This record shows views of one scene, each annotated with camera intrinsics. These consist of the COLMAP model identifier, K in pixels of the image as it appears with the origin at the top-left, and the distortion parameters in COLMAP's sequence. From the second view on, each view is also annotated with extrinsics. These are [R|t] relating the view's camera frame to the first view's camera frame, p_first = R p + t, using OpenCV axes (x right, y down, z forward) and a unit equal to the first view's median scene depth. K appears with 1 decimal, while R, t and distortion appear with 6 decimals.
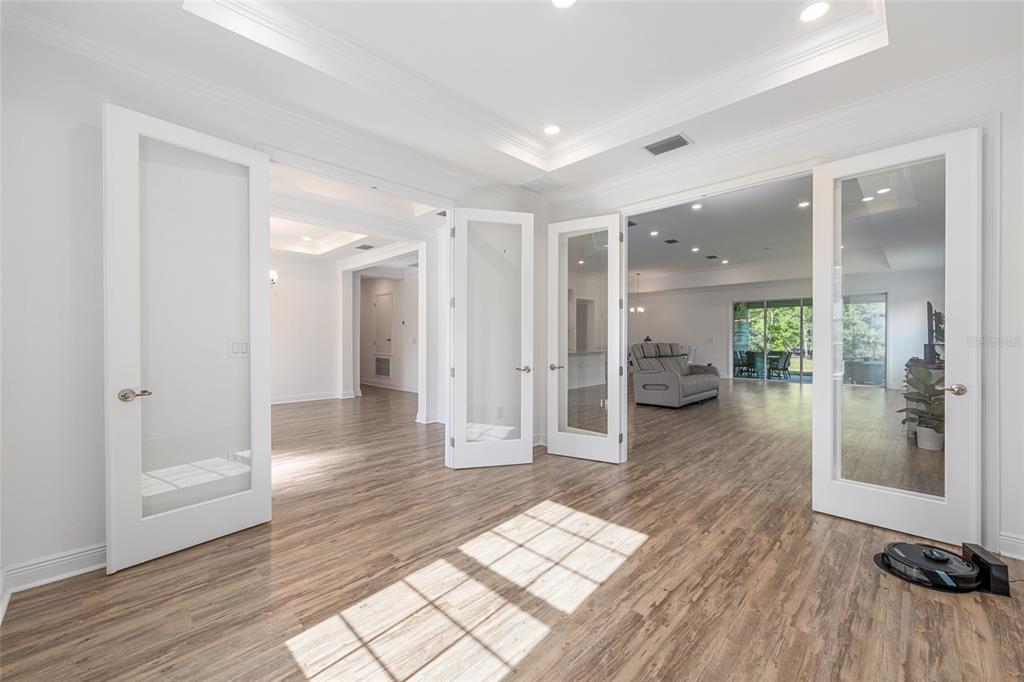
lens RADIAL K [[409.6, 0, 518.0], [0, 409.6, 339.3], [0, 0, 1]] dist [0.015135, -0.000174]
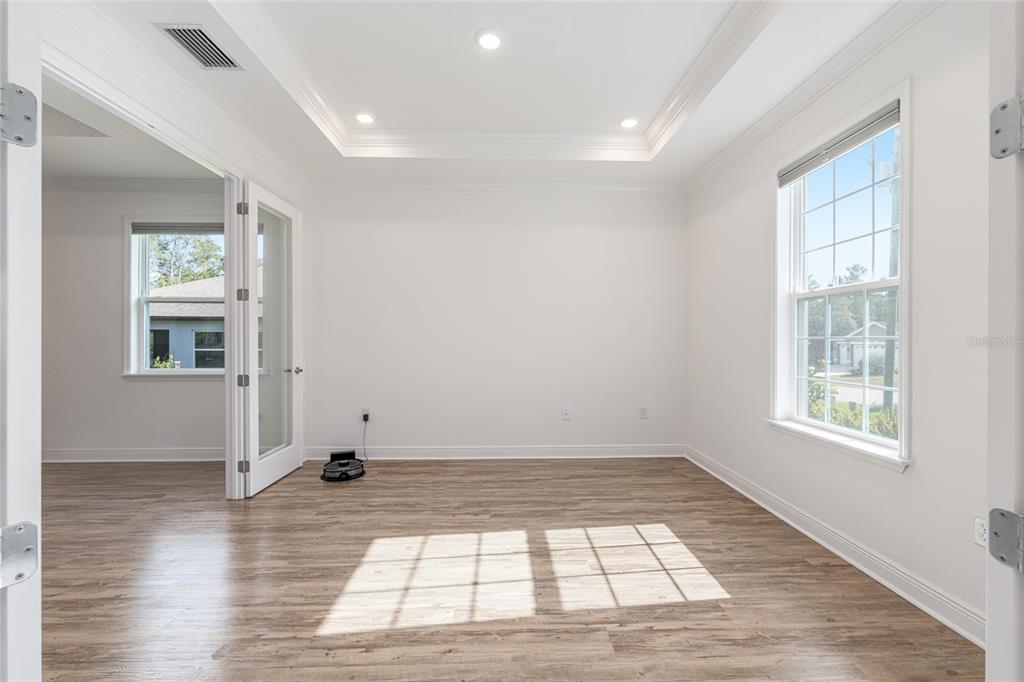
lens RADIAL K [[410.4, 0, 512.0], [0, 410.4, 341.0], [0, 0, 1]] dist [0.000805, -0.000038]
pose [[-0.712184, -0.005207, 0.701973, -0.711671], [0.001812, 0.999956, 0.009256, -0.006113], [-0.701990, 0.007864, -0.712143, 1.720294]]
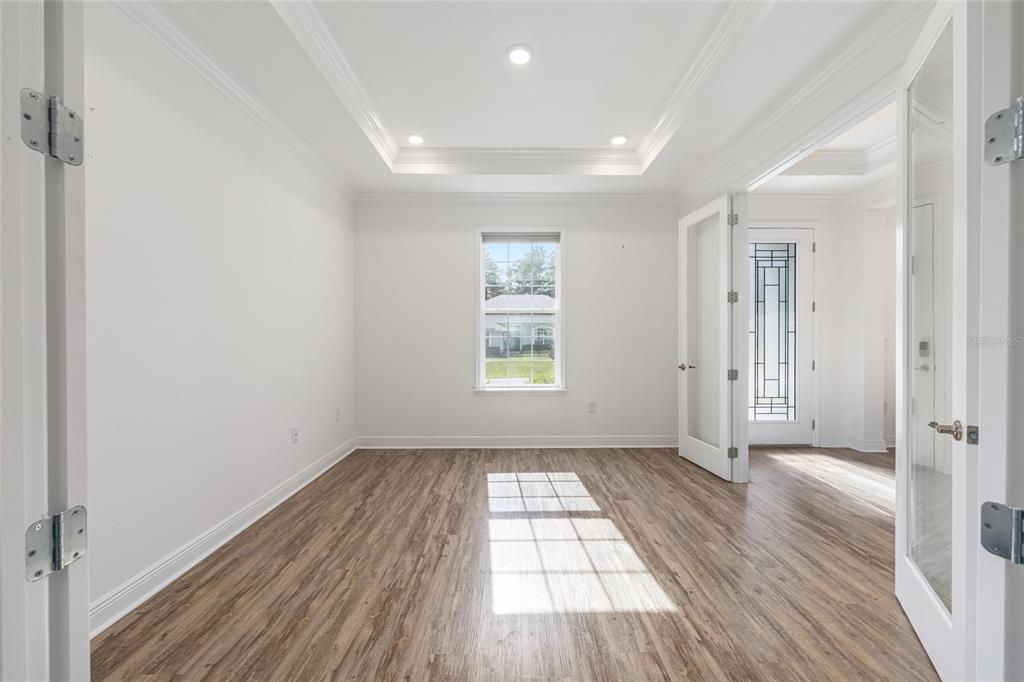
lens RADIAL K [[412.1, 0, 515.8], [0, 412.1, 341.3], [0, 0, 1]] dist [-0.001213, 0.000377]
pose [[-0.713127, 0.004262, -0.701022, 0.944435], [-0.003732, 0.999944, 0.009875, -0.003252], [0.701025, 0.009659, -0.713071, 1.806005]]
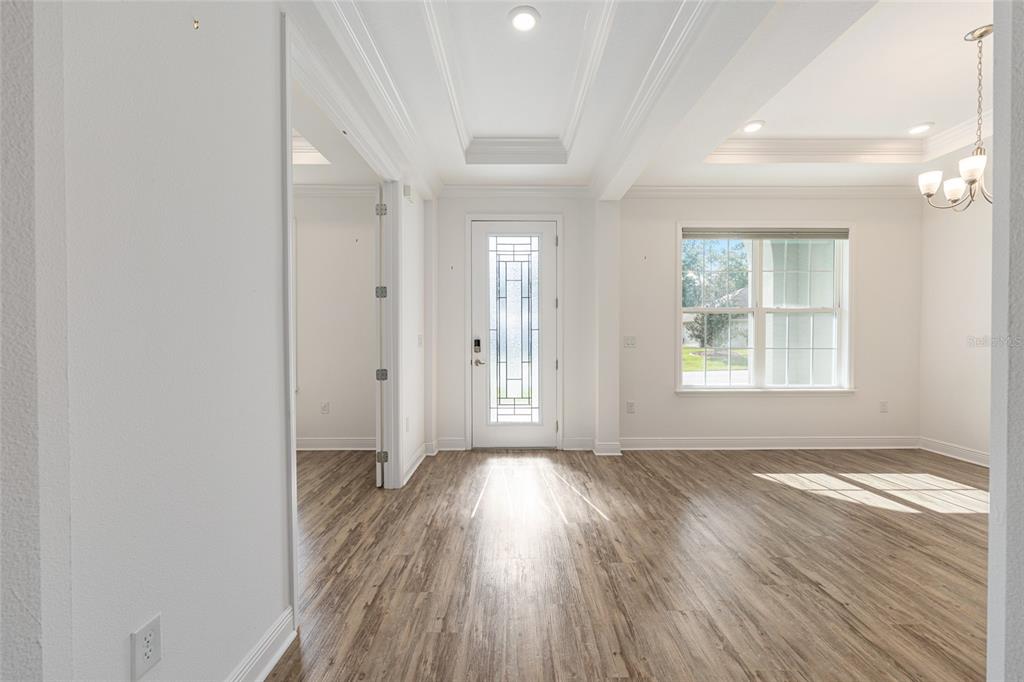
lens RADIAL K [[410.2, 0, 528.6], [0, 410.2, 341.6], [0, 0, 1]] dist [-0.018785, -0.000026]
pose [[-0.712484, 0.007416, -0.701649, -0.097873], [-0.002310, 0.999914, 0.012914, -0.001560], [0.701685, 0.010822, -0.712405, 2.686737]]
